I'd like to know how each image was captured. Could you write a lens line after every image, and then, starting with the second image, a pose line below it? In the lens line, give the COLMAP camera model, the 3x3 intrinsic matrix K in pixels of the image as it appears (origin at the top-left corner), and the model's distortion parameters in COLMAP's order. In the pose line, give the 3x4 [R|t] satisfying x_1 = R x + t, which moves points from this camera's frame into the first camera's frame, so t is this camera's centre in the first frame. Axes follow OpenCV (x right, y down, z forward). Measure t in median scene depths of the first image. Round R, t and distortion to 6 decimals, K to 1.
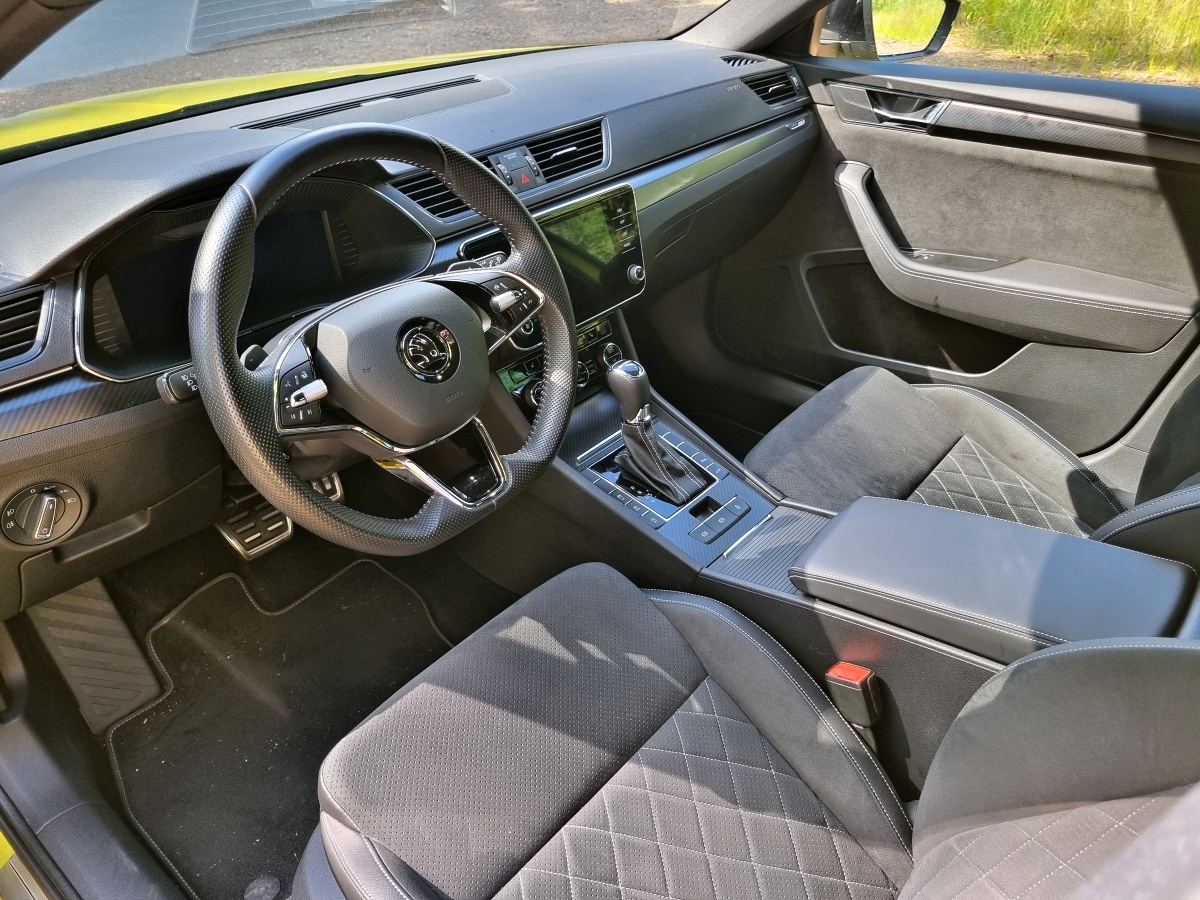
lens RADIAL K [[915.1, 0, 593.8], [0, 915.1, 458.5], [0, 0, 1]] dist [0.013274, -0.003523]
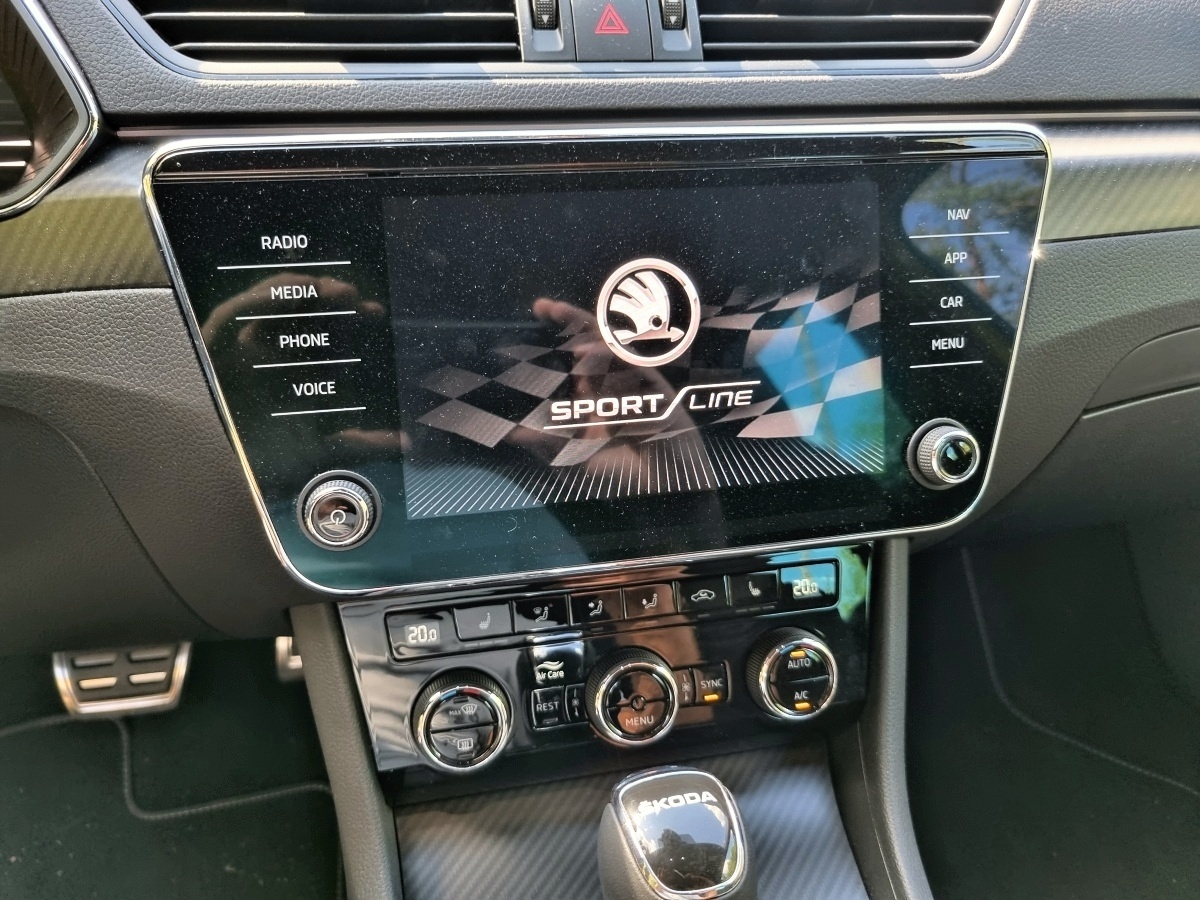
lens RADIAL K [[915.1, 0, 594.5], [0, 915.1, 448.9], [0, 0, 1]] dist [0.013274, -0.003523]
pose [[0.801348, 0.317493, -0.506991, 0.099851], [-0.355280, 0.934461, 0.023634, -0.173505], [0.481267, 0.161184, 0.861627, 0.720218]]
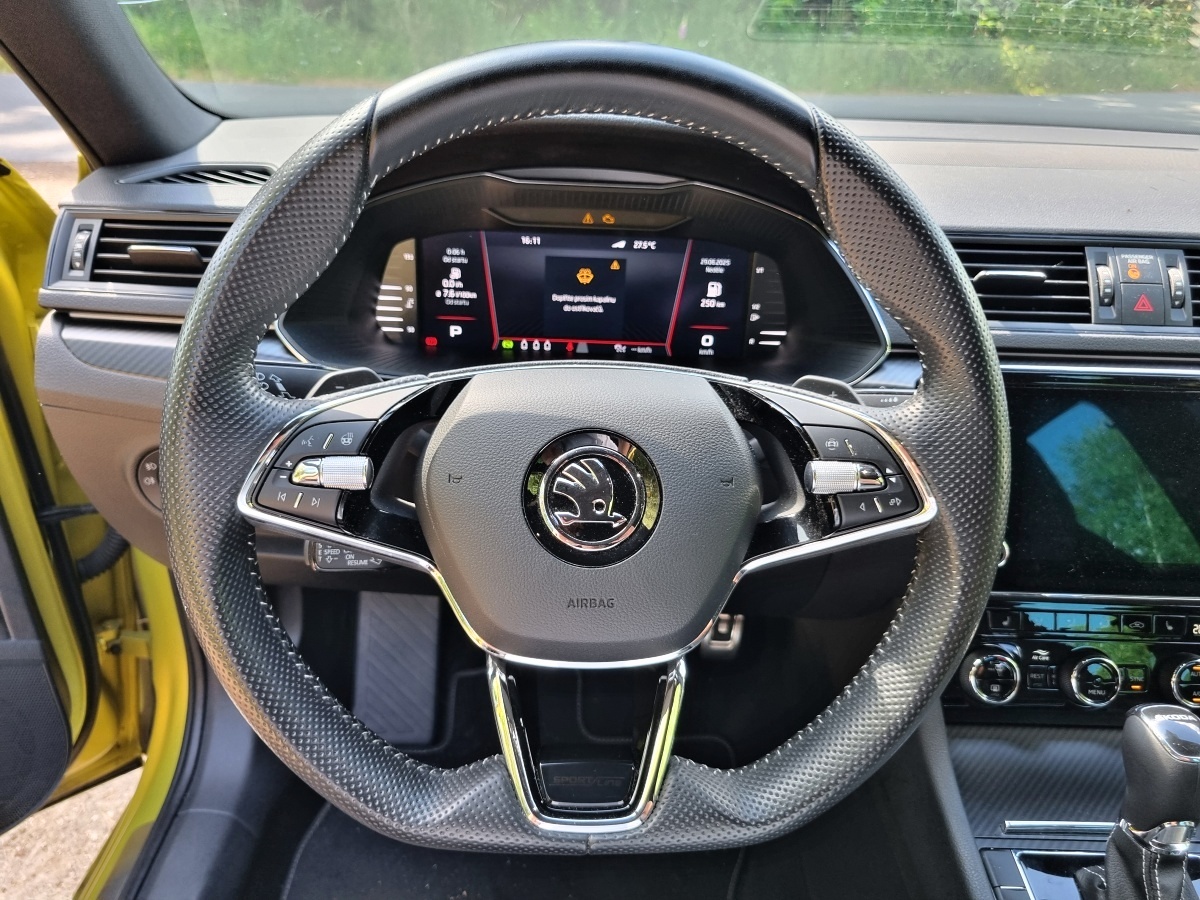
lens RADIAL K [[915.1, 0, 591.2], [0, 915.1, 459.1], [0, 0, 1]] dist [0.013274, -0.003523]
pose [[0.659816, 0.380106, -0.648199, 0.085074], [-0.449731, 0.890826, 0.064592, -0.109358], [0.601984, 0.248896, 0.758726, 0.400276]]
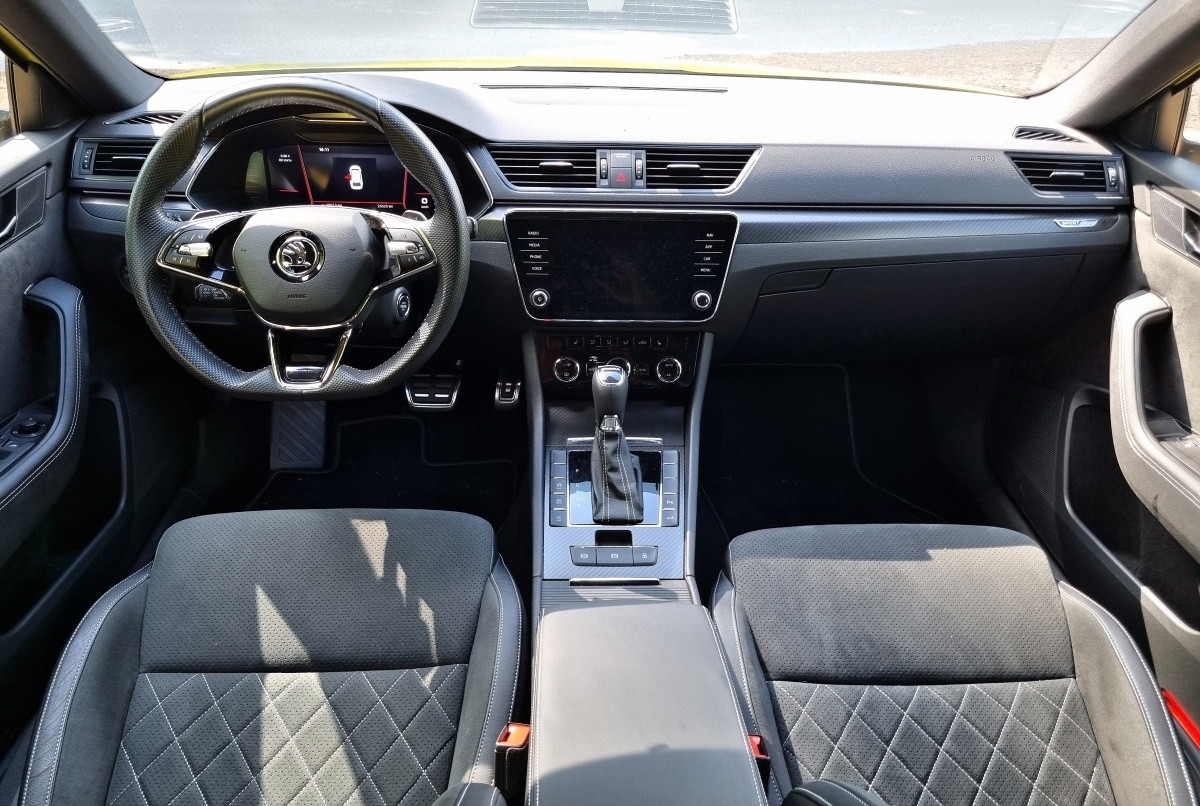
lens RADIAL K [[908.5, 0, 607.4], [0, 908.5, 363.9], [0, 0, 1]] dist [0.020620, 0.004490]
pose [[0.678559, 0.380808, -0.628127, 0.616976], [-0.431367, 0.898724, 0.078859, -0.174366], [0.594543, 0.217443, 0.774104, 0.201942]]
